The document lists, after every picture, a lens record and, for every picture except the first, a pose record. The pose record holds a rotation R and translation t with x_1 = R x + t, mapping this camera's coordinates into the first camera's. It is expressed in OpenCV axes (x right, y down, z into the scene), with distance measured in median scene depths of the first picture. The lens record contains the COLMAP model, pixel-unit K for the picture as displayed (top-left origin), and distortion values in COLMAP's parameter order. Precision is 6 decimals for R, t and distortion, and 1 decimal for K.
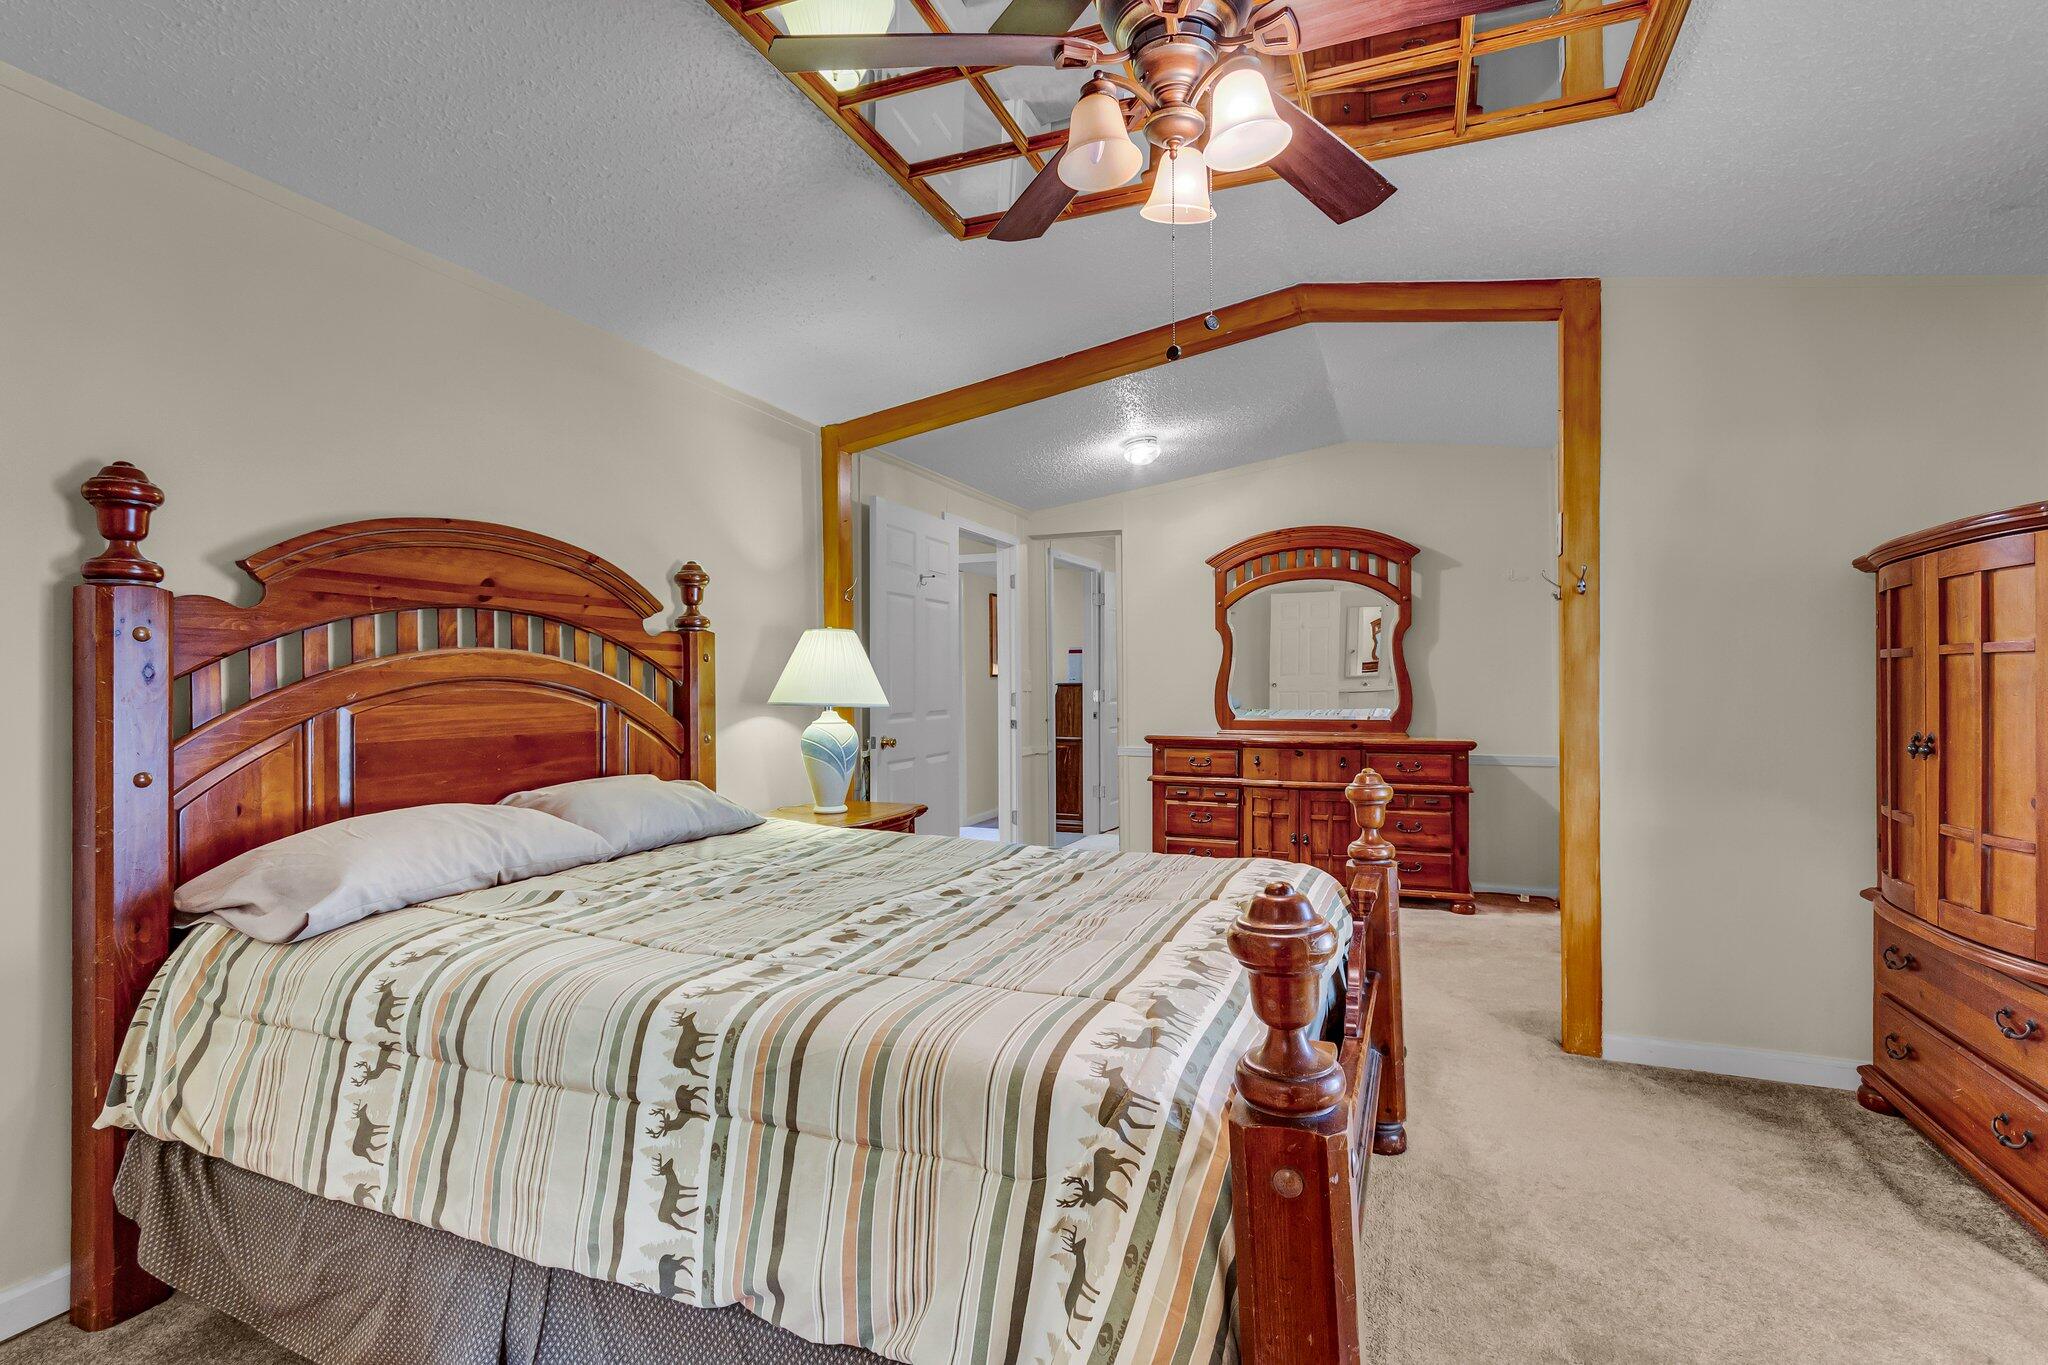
lens RADIAL K [[960.9, 0, 1028.6], [0, 960.9, 683.5], [0, 0, 1]] dist [0.004003, -0.000379]
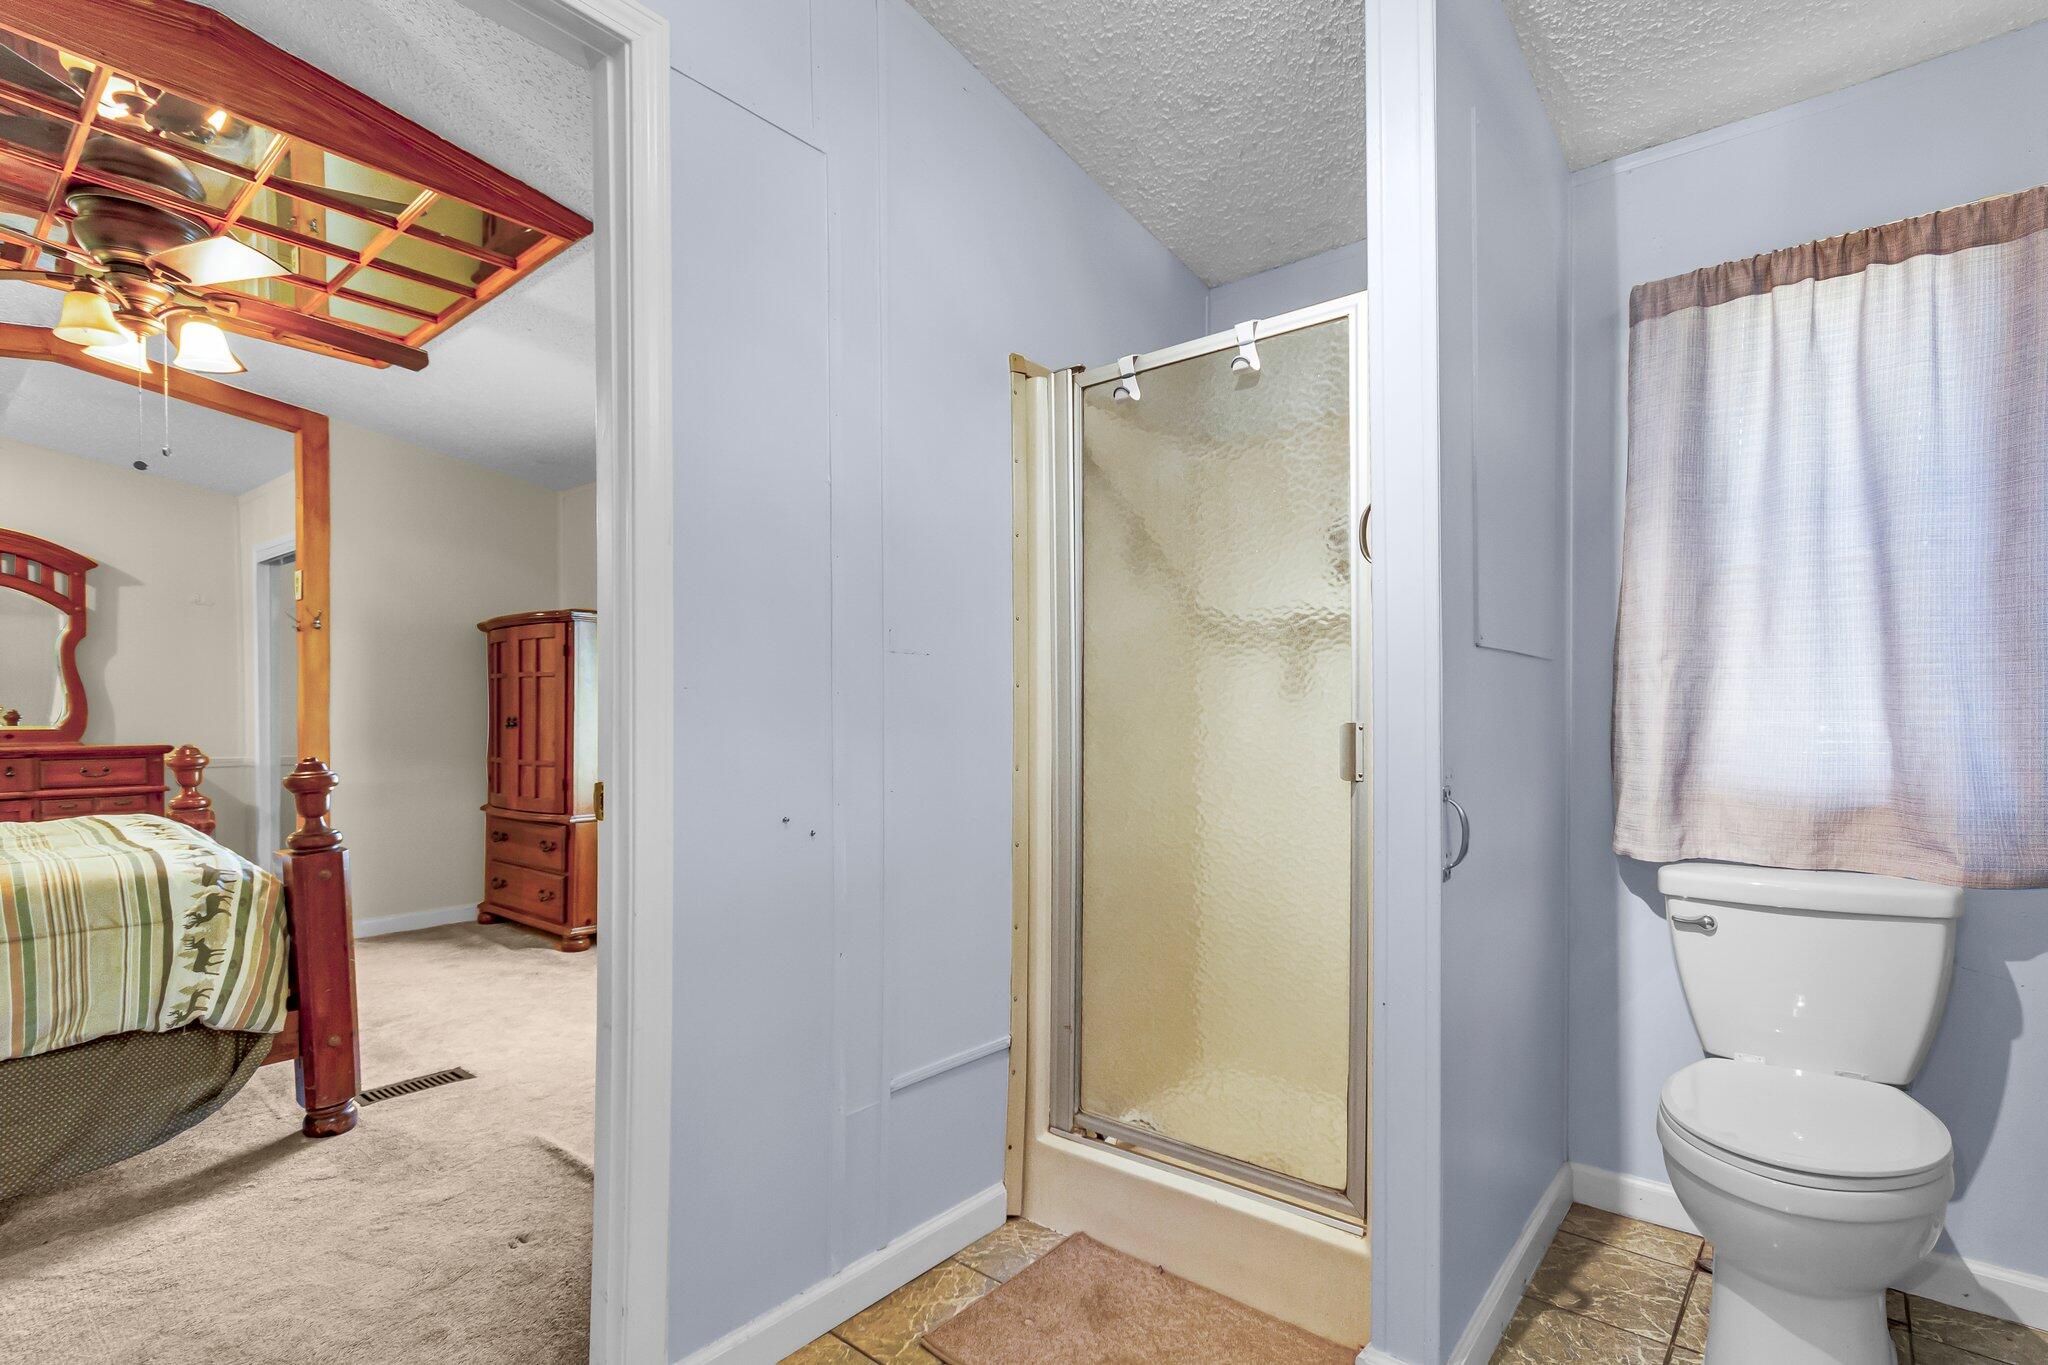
lens RADIAL K [[952.5, 0, 1018.7], [0, 952.5, 710.0], [0, 0, 1]] dist [0.008634, 0.000359]
pose [[0.303241, 0.002506, 0.952911, -0.577861], [-0.002611, 0.999995, -0.001799, 0.036034], [-0.952910, -0.001943, 0.303246, -0.543931]]
